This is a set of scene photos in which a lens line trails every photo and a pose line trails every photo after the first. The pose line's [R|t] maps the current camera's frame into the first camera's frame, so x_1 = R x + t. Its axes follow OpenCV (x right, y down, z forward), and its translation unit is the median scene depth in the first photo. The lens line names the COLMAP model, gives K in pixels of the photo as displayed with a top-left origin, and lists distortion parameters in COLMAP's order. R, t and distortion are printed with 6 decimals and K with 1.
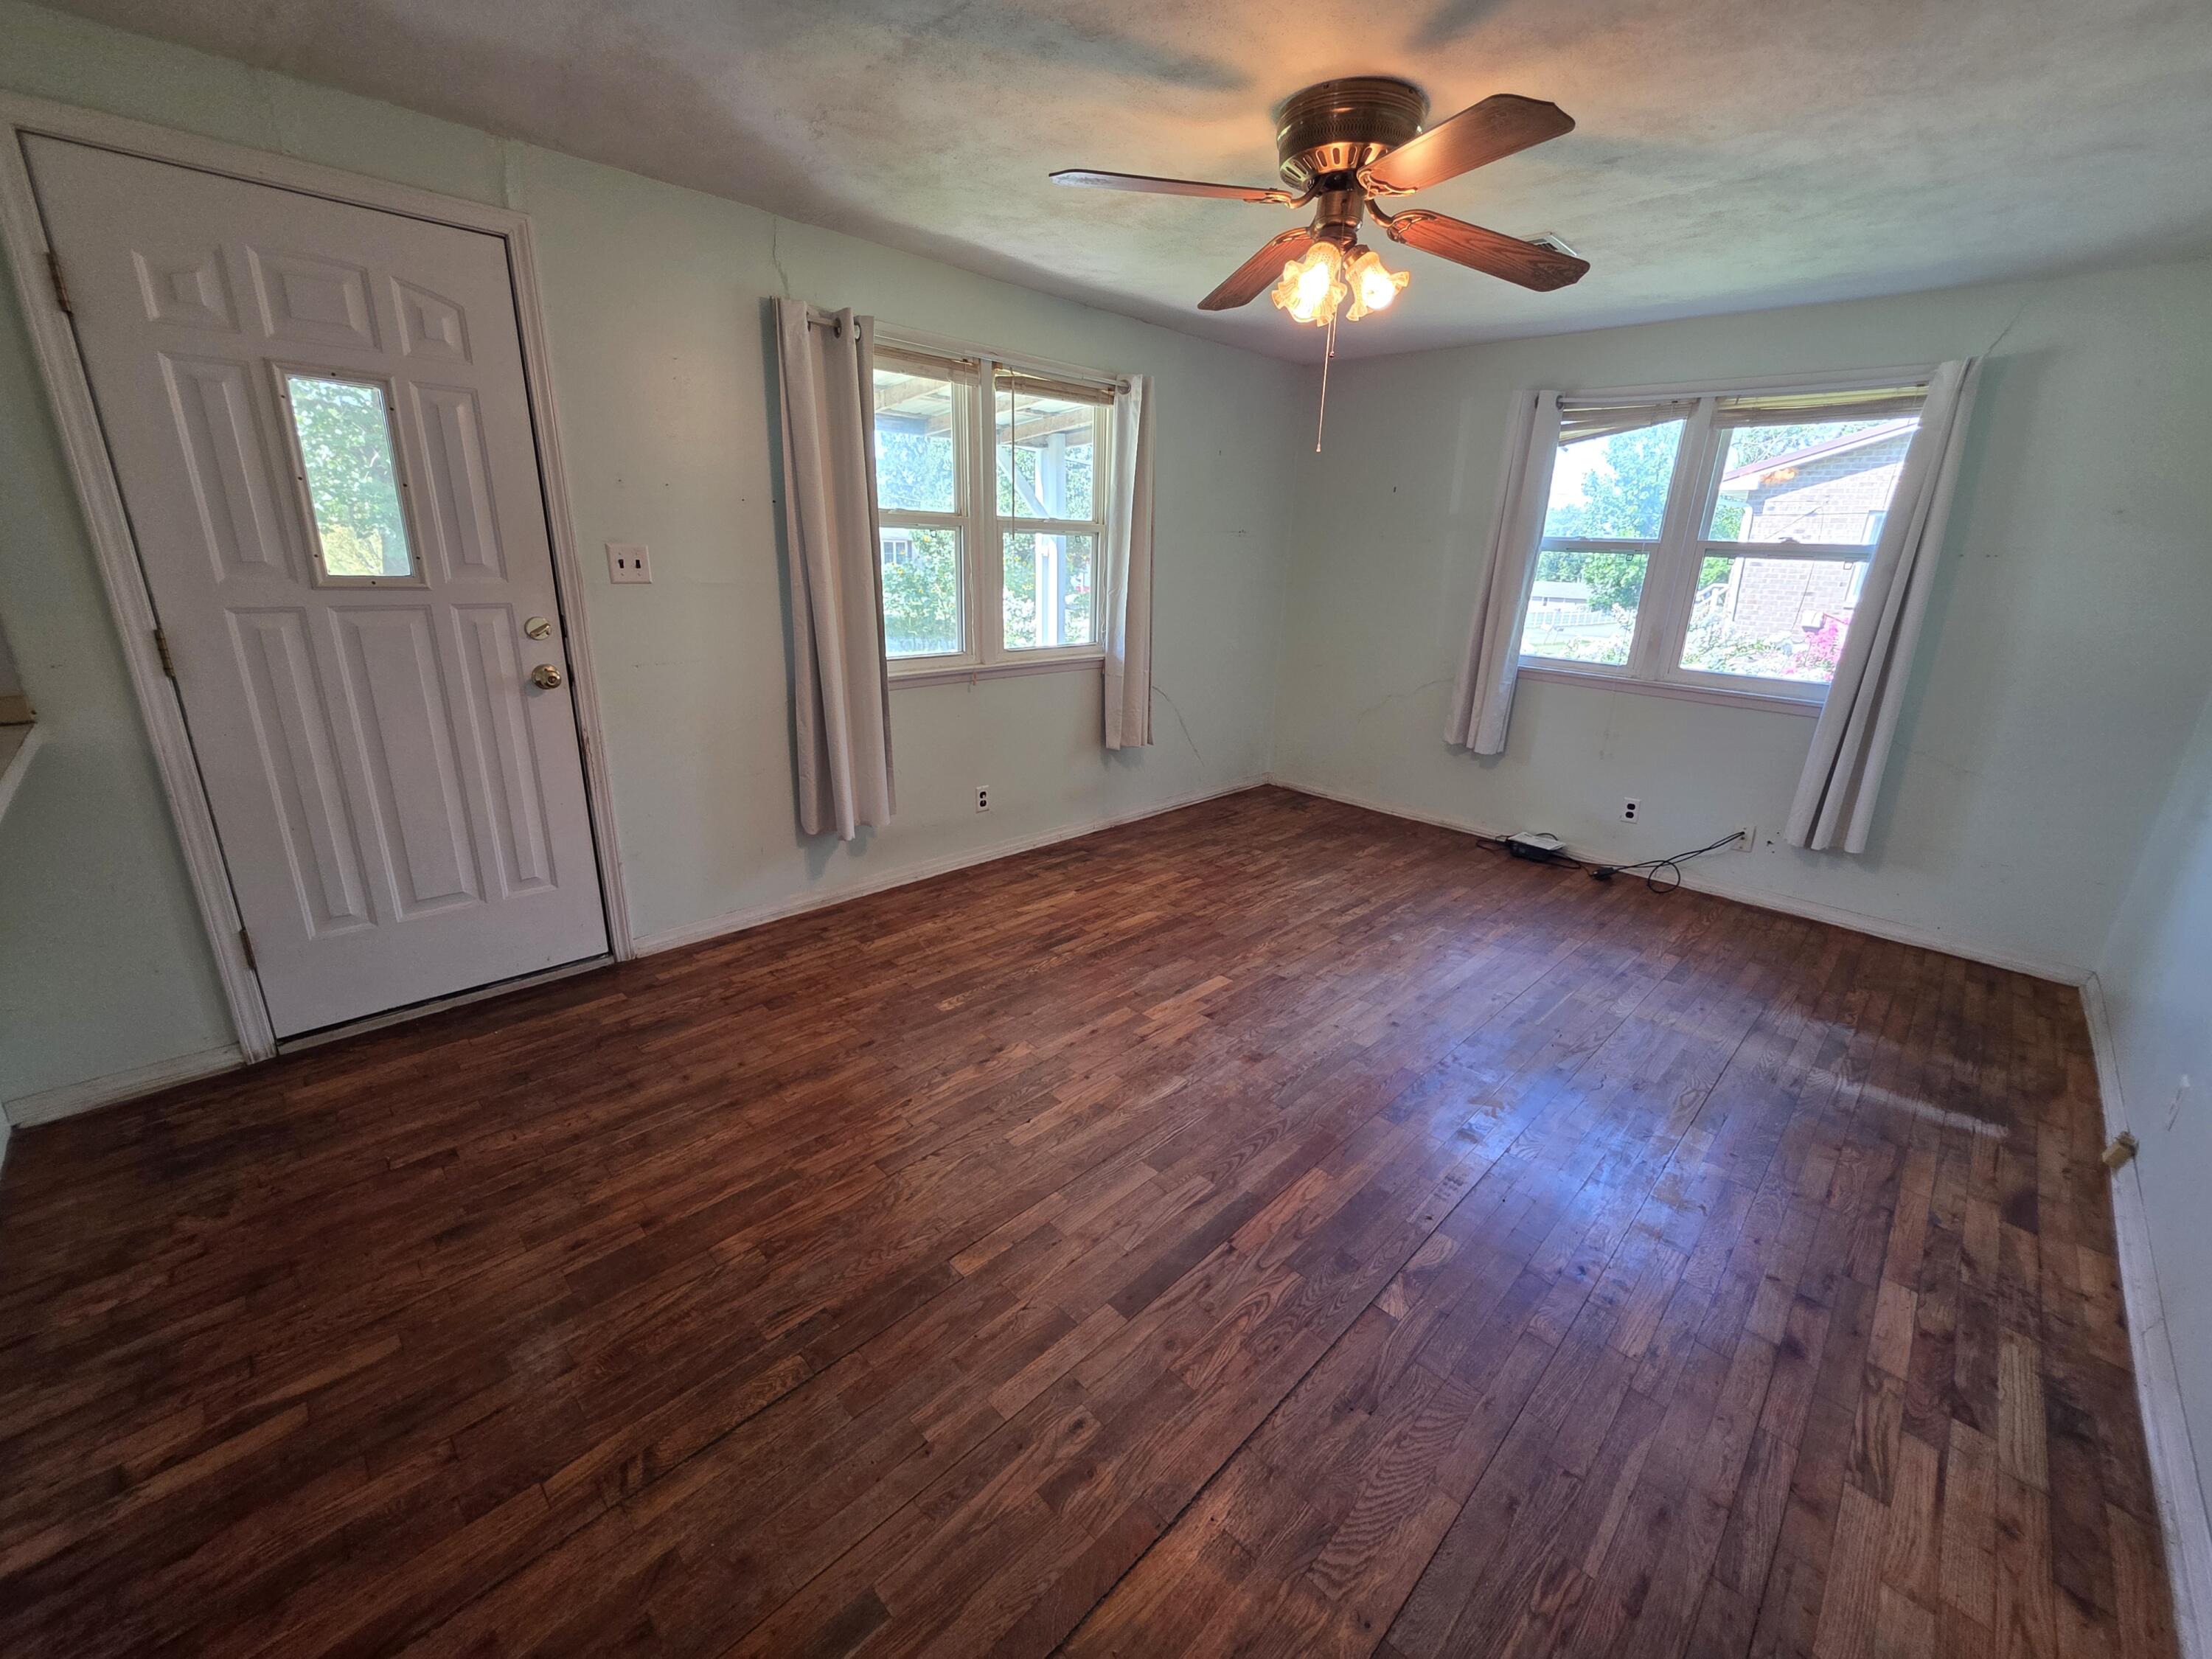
lens RADIAL K [[889.6, 0, 1112.5], [0, 889.6, 827.0], [0, 0, 1]] dist [0.000588, 0.000595]
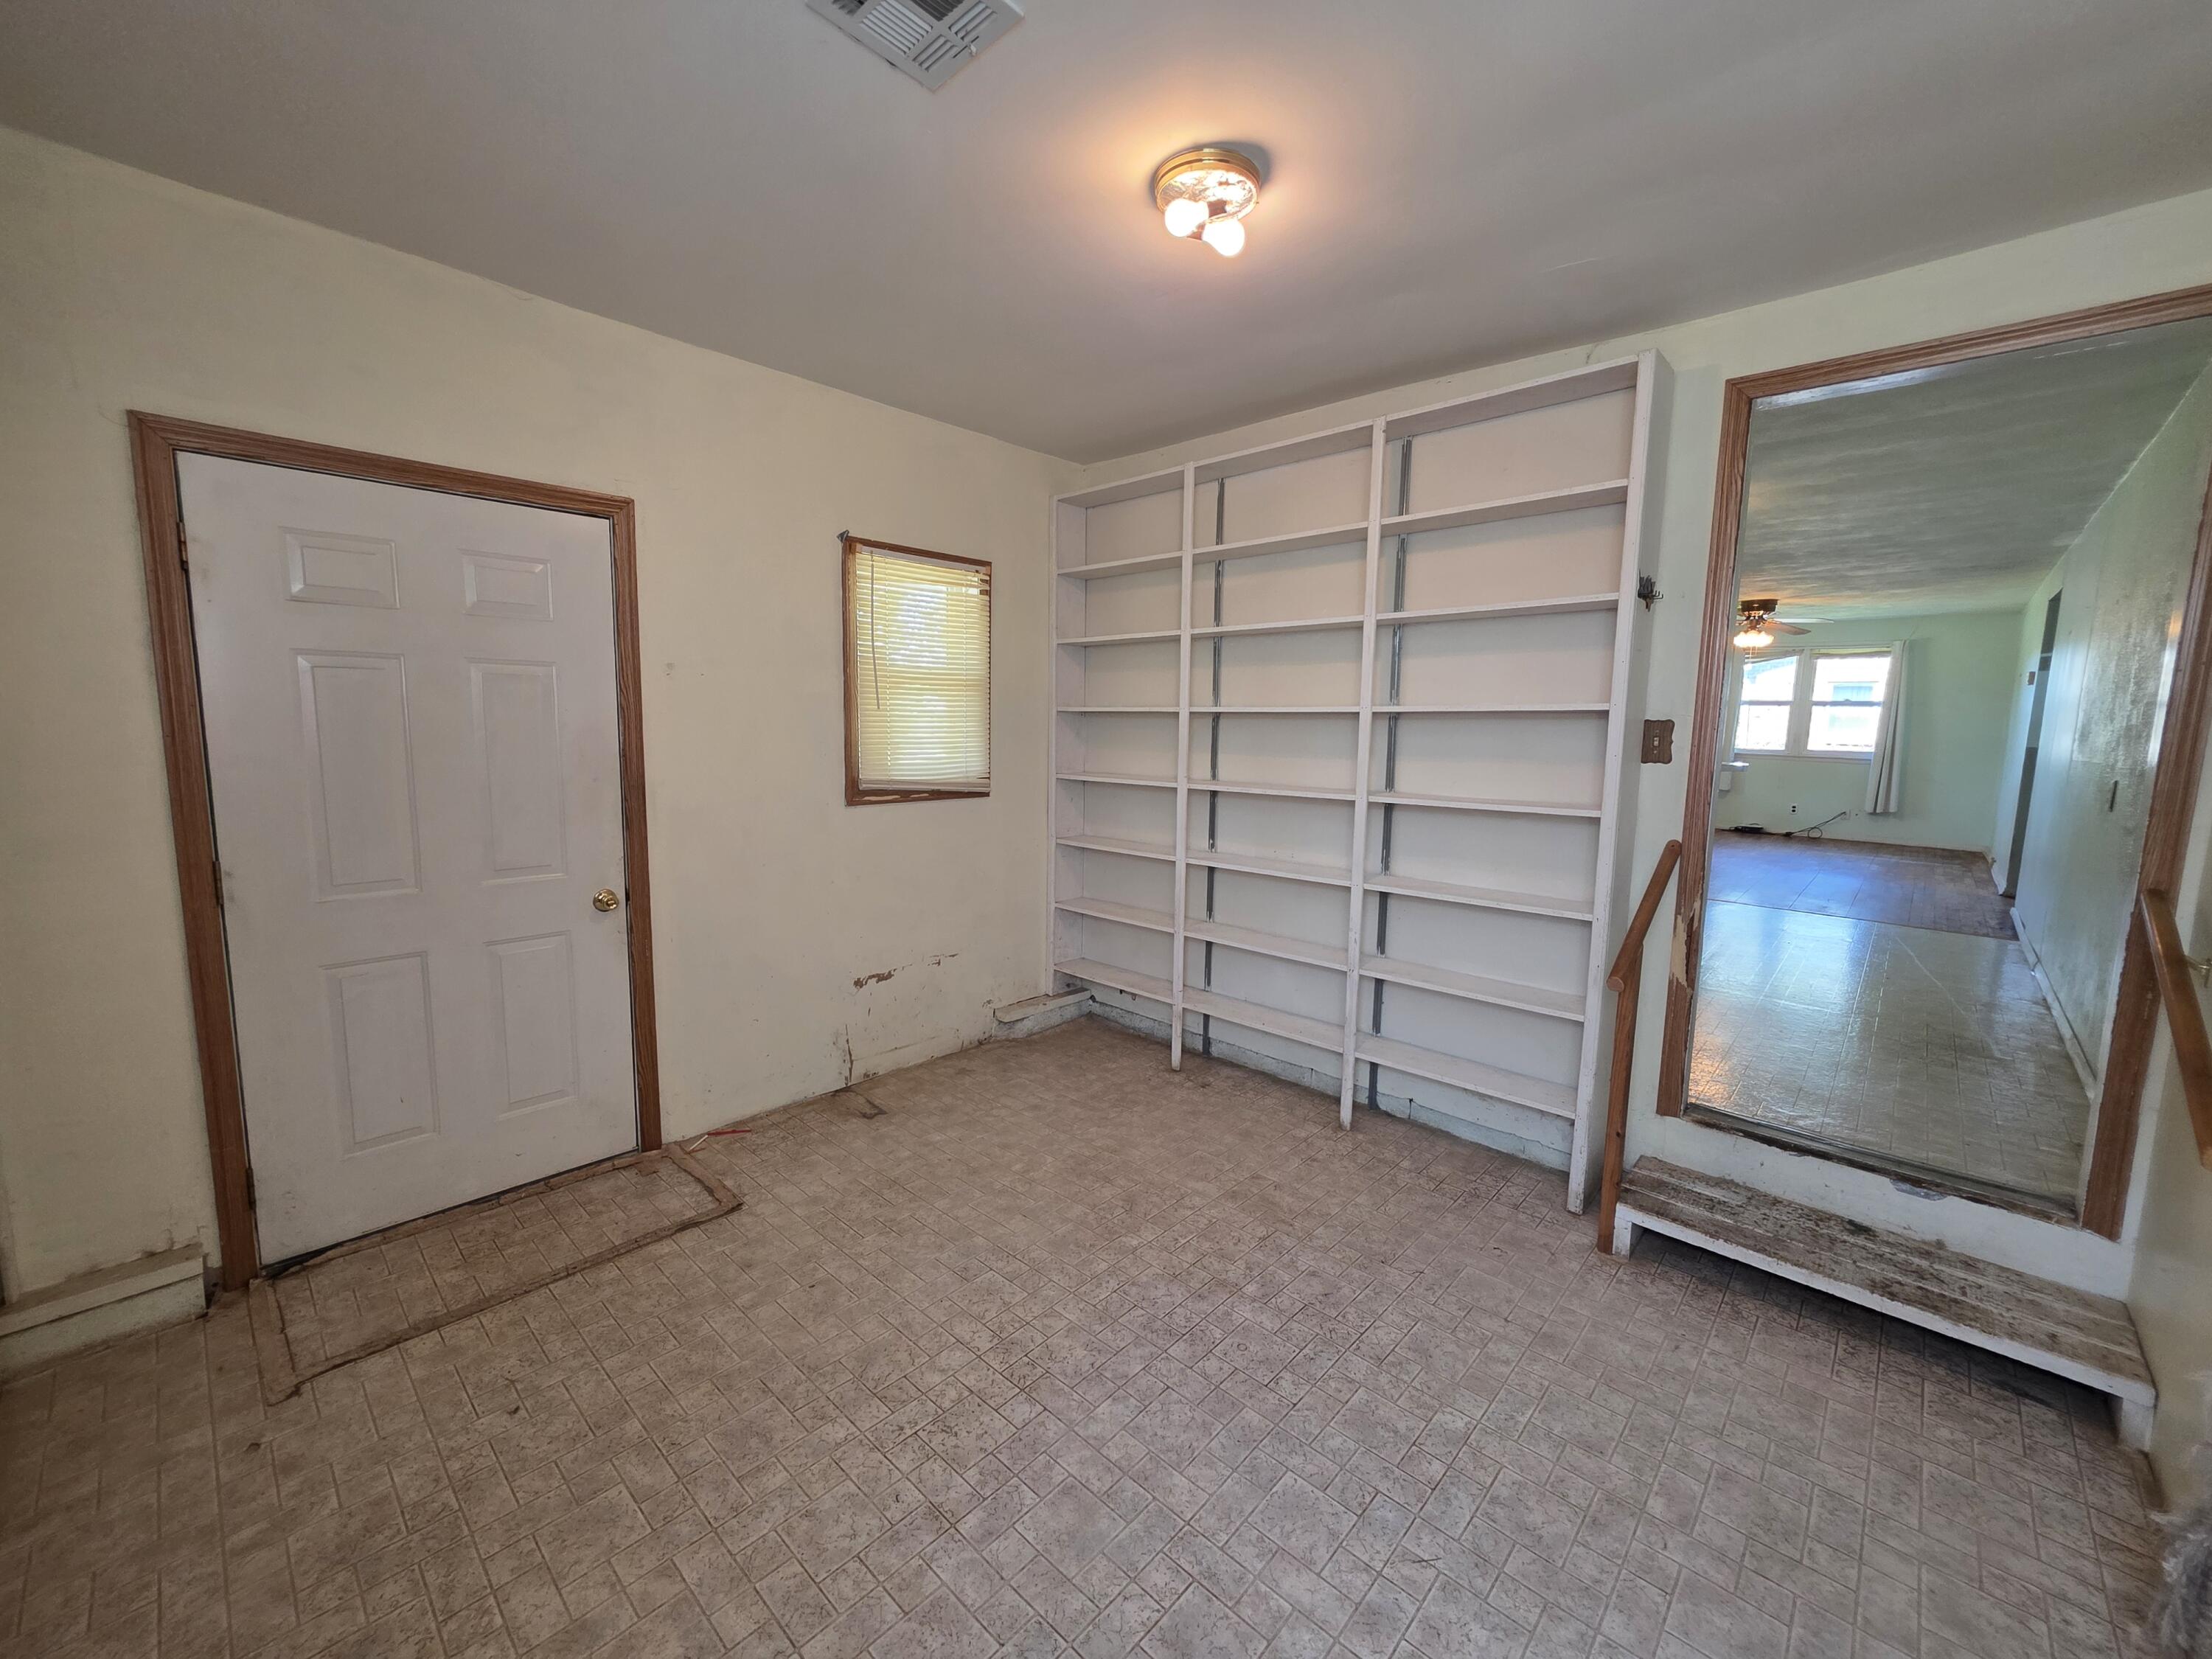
lens RADIAL K [[884.9, 0, 1110.8], [0, 884.9, 829.6], [0, 0, 1]] dist [0.000247, 0.000360]
pose [[0.999283, -0.020571, 0.031786, -1.653044], [0.025912, 0.983689, -0.178003, 0.512618], [-0.027606, 0.178699, 0.983516, -1.588581]]
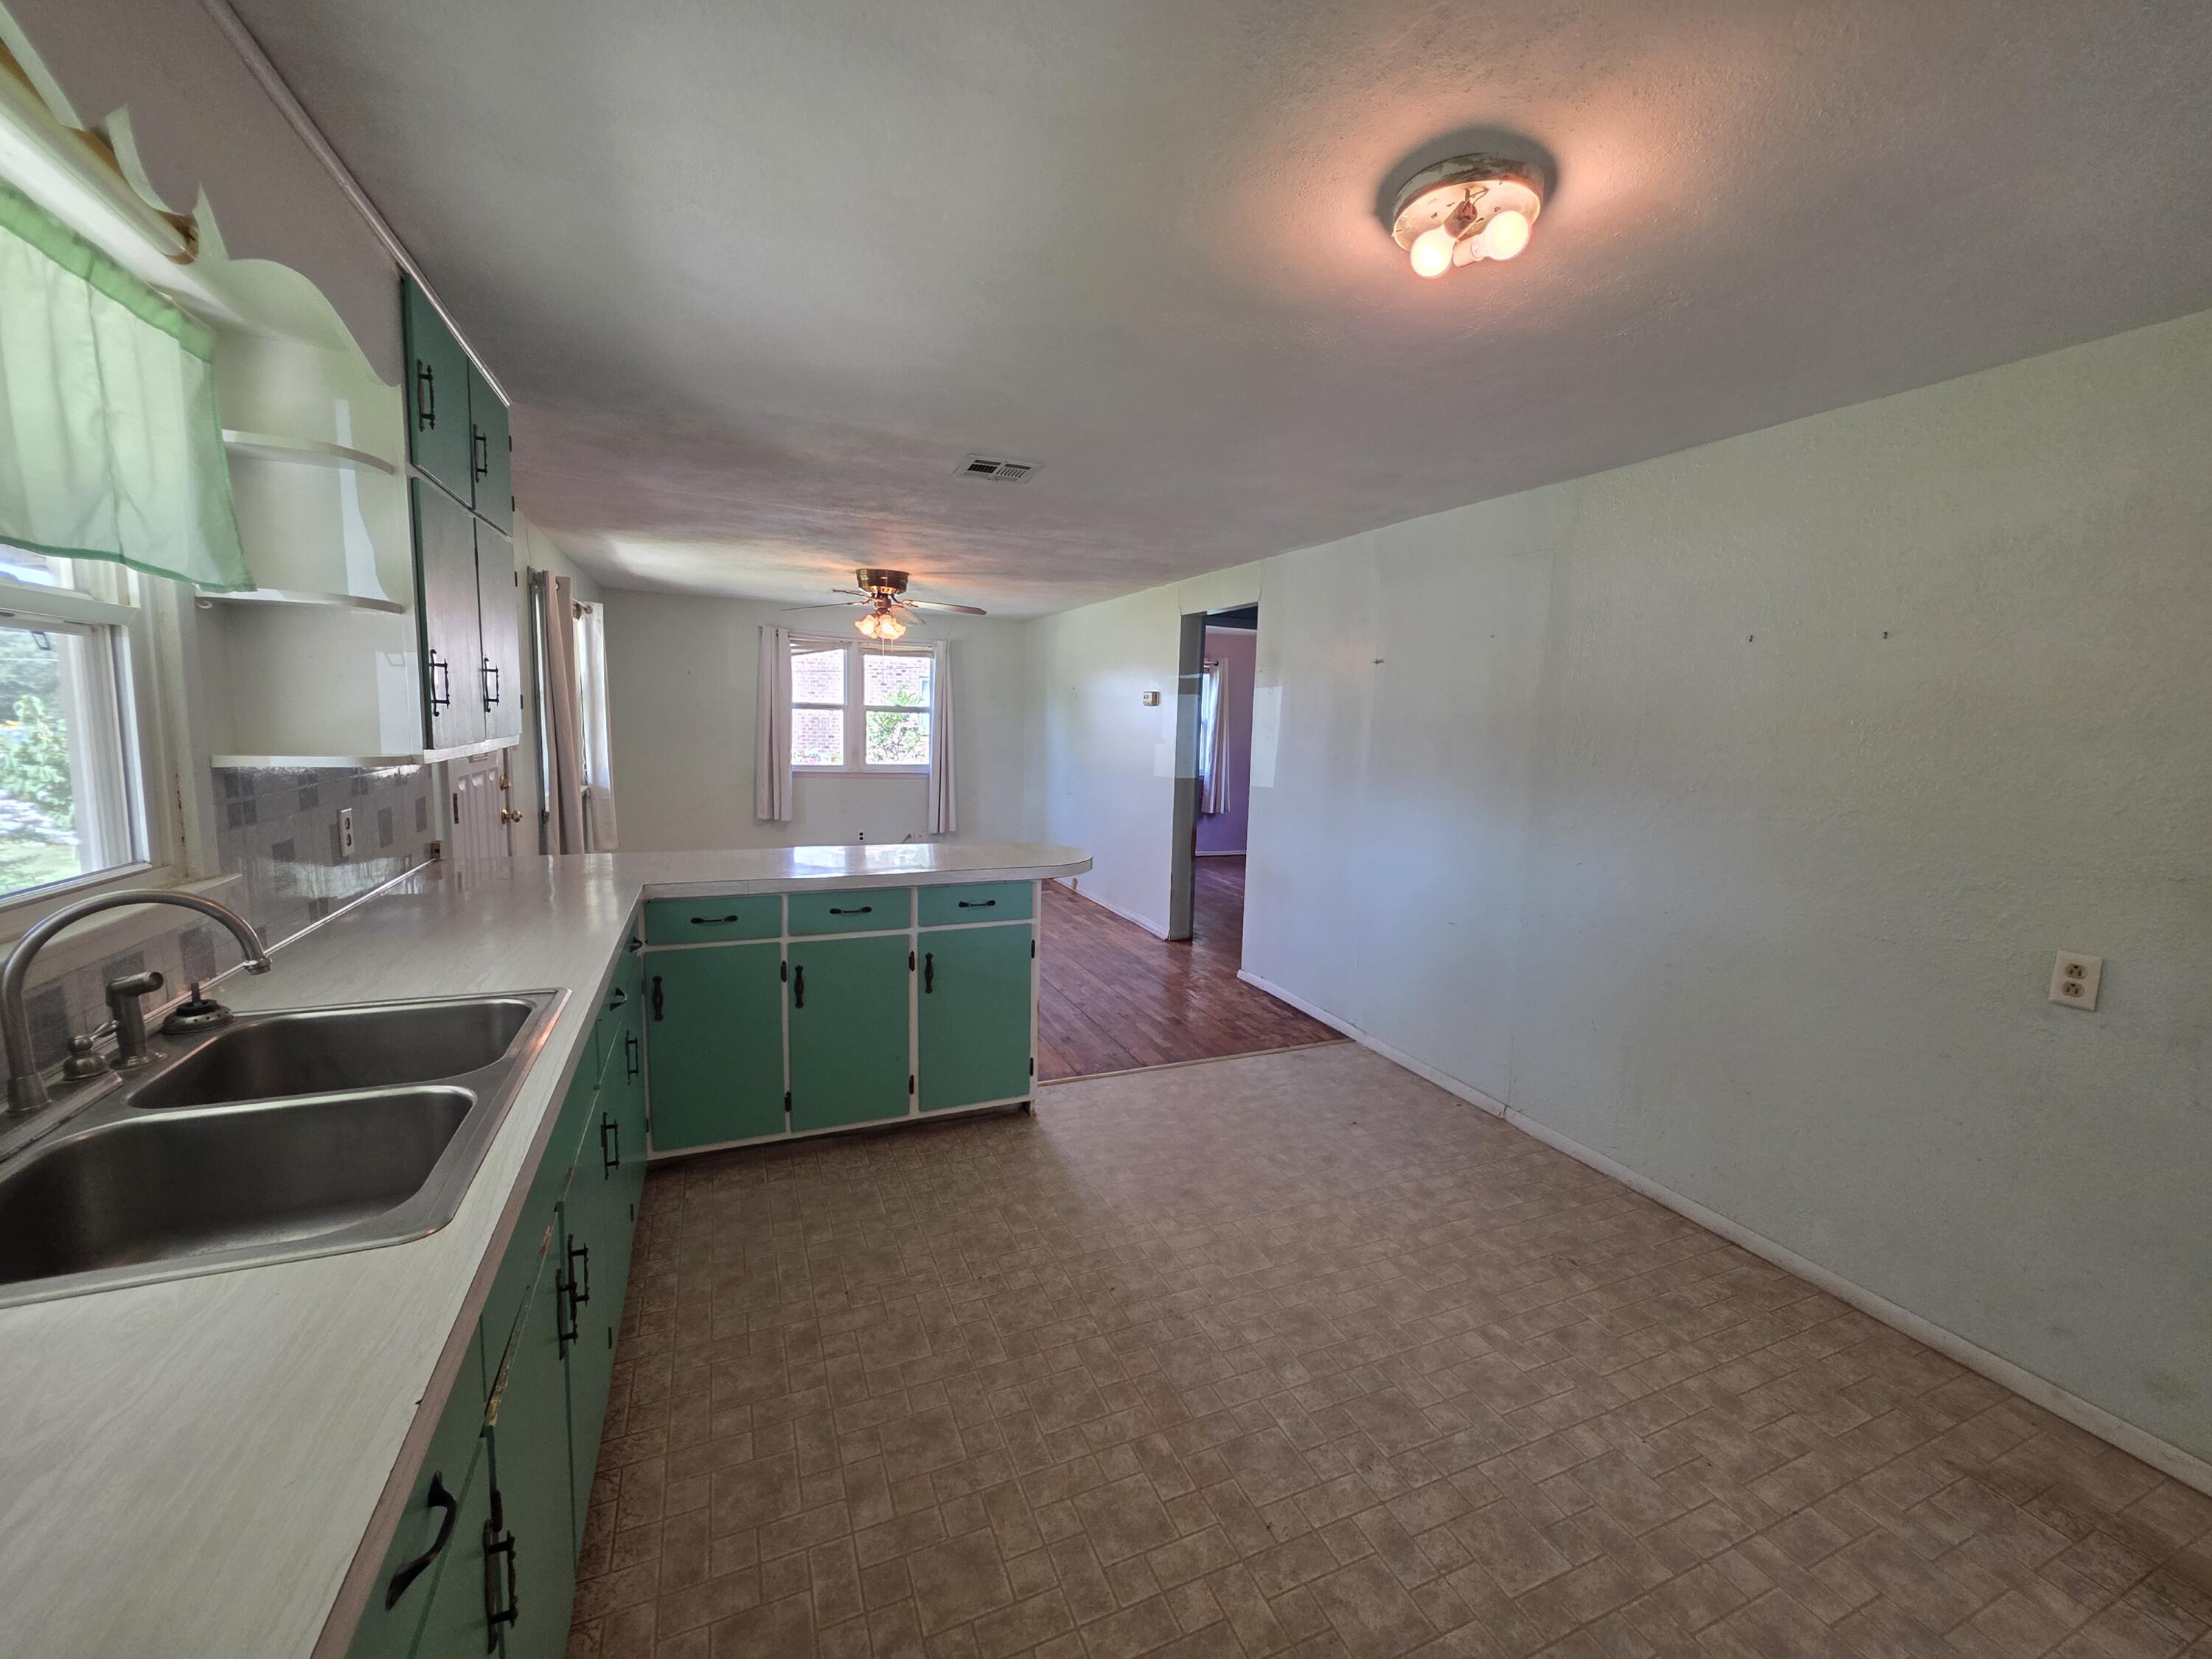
lens RADIAL K [[887.7, 0, 1106.0], [0, 887.7, 829.5], [0, 0, 1]] dist [0.002839, 0.000169]
pose [[0.378117, -0.141450, 0.914888, -1.264068], [0.263677, 0.963780, 0.040033, 0.041264], [-0.887413, 0.226097, 0.401718, -0.347252]]
